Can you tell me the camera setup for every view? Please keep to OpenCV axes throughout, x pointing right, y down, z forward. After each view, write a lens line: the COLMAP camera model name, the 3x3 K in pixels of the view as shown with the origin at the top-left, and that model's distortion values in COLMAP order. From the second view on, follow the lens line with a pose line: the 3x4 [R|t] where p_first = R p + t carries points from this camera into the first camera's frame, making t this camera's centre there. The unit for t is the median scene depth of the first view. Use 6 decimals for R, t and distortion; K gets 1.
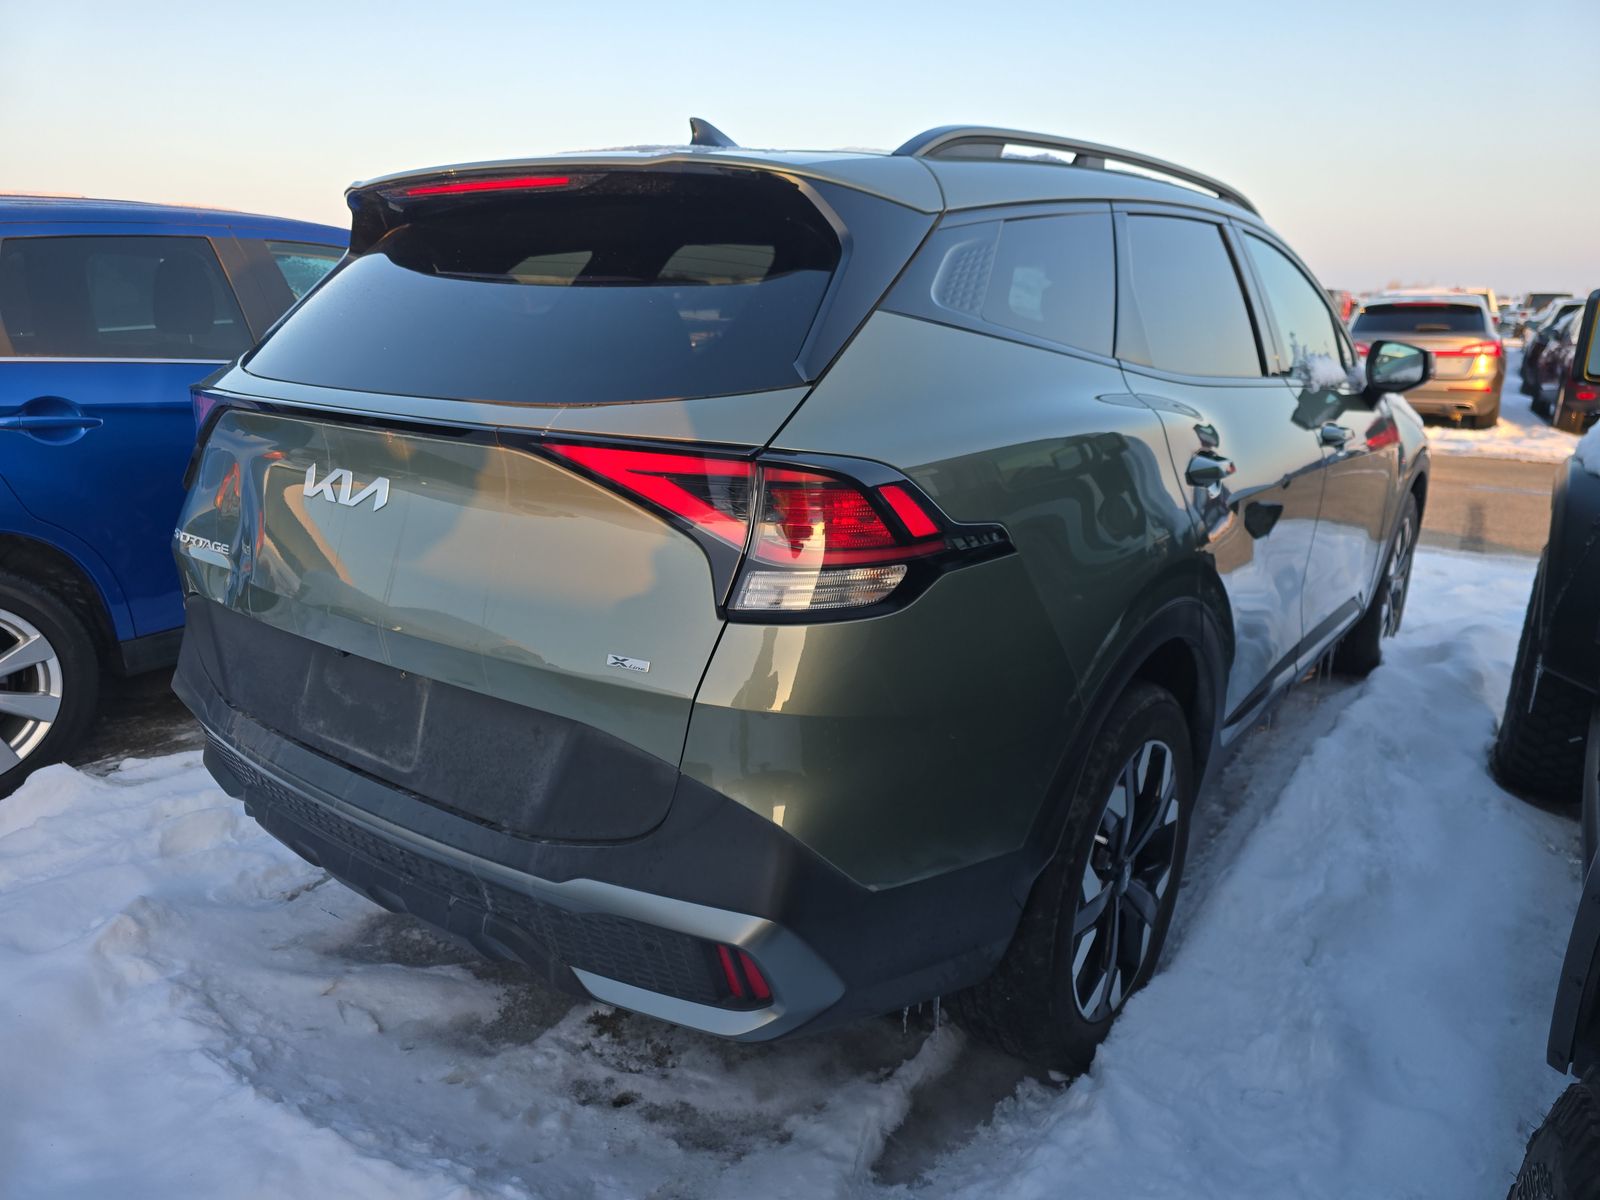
lens RADIAL K [[1069.9, 0, 802.9], [0, 1069.9, 595.9], [0, 0, 1]] dist [0.044926, -0.006143]
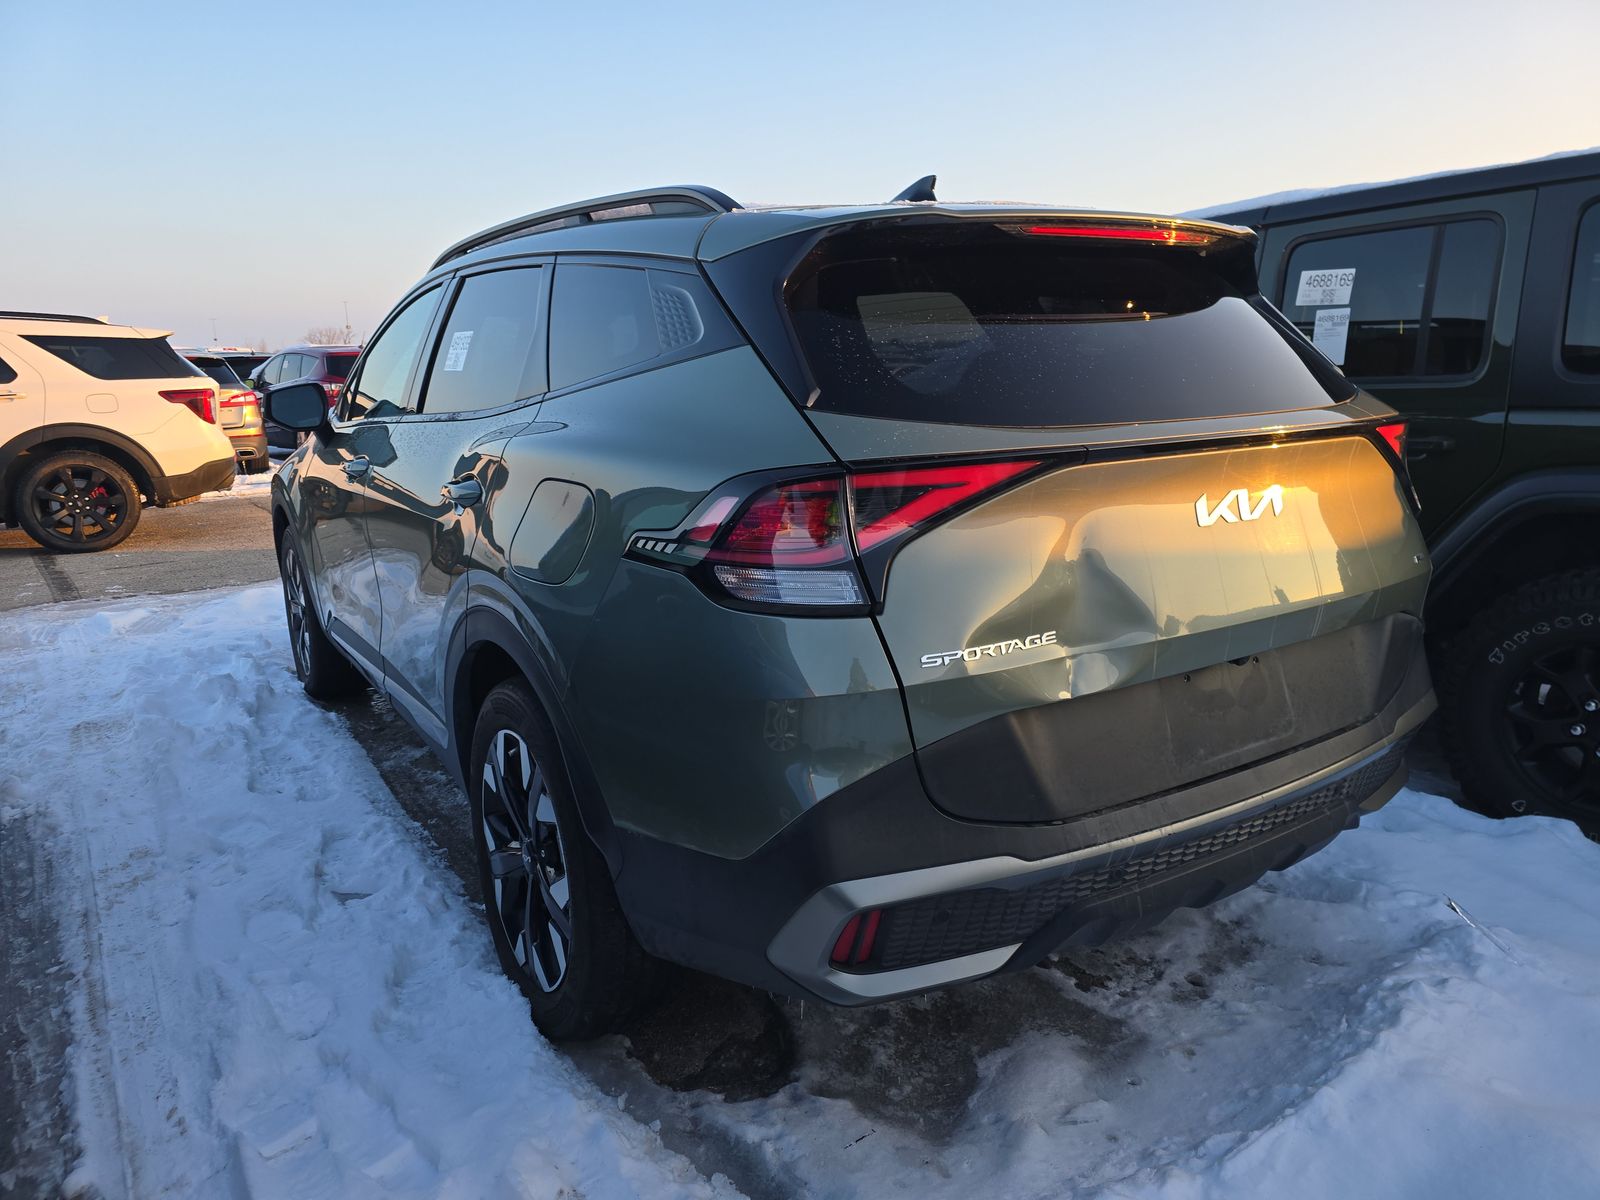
lens RADIAL K [[1069.9, 0, 808.4], [0, 1069.9, 602.7], [0, 0, 1]] dist [0.044926, -0.006143]
pose [[0.343661, -0.231112, 0.910211, -1.542660], [0.269357, 0.952777, 0.140221, -0.269607], [-0.899635, 0.196983, 0.389684, 0.964109]]
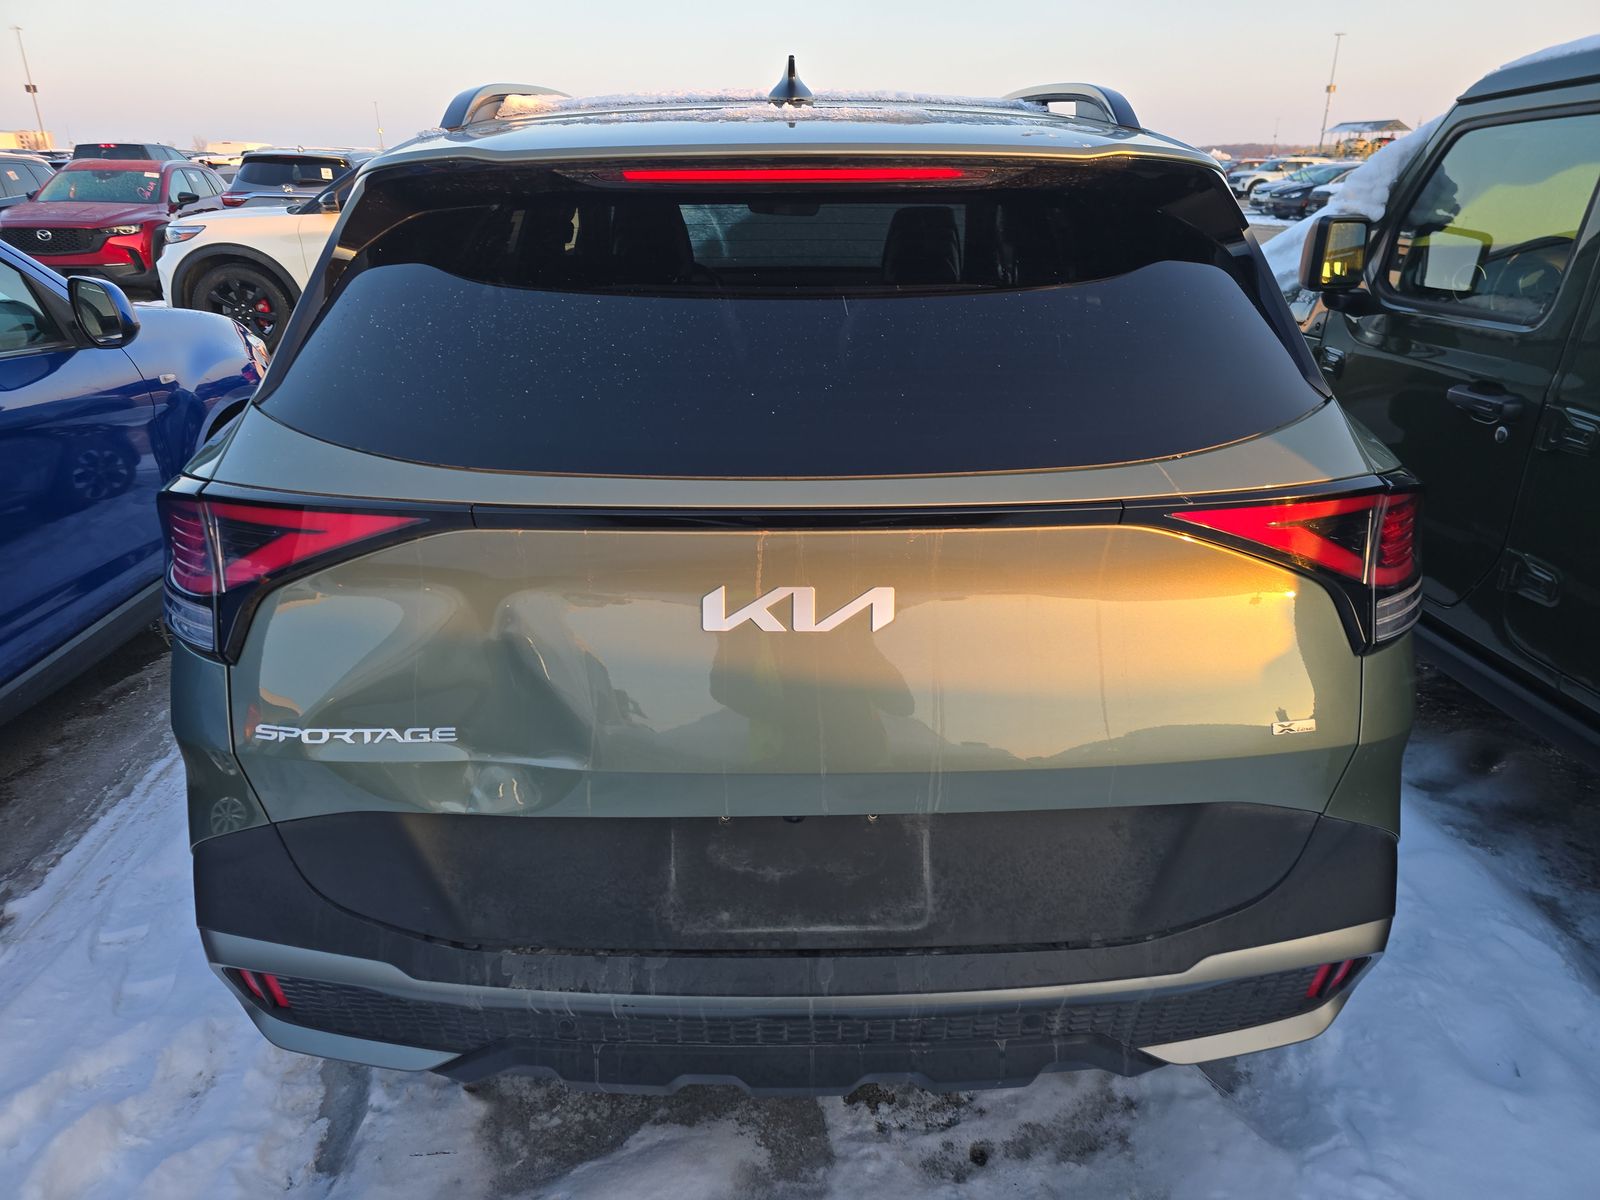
lens RADIAL K [[1069.9, 0, 800.5], [0, 1069.9, 599.6], [0, 0, 1]] dist [0.044926, -0.006143]
pose [[0.797012, -0.242196, 0.553275, -0.810037], [0.175130, 0.969392, 0.172070, -0.228515], [-0.578015, -0.040247, 0.815033, 0.388701]]
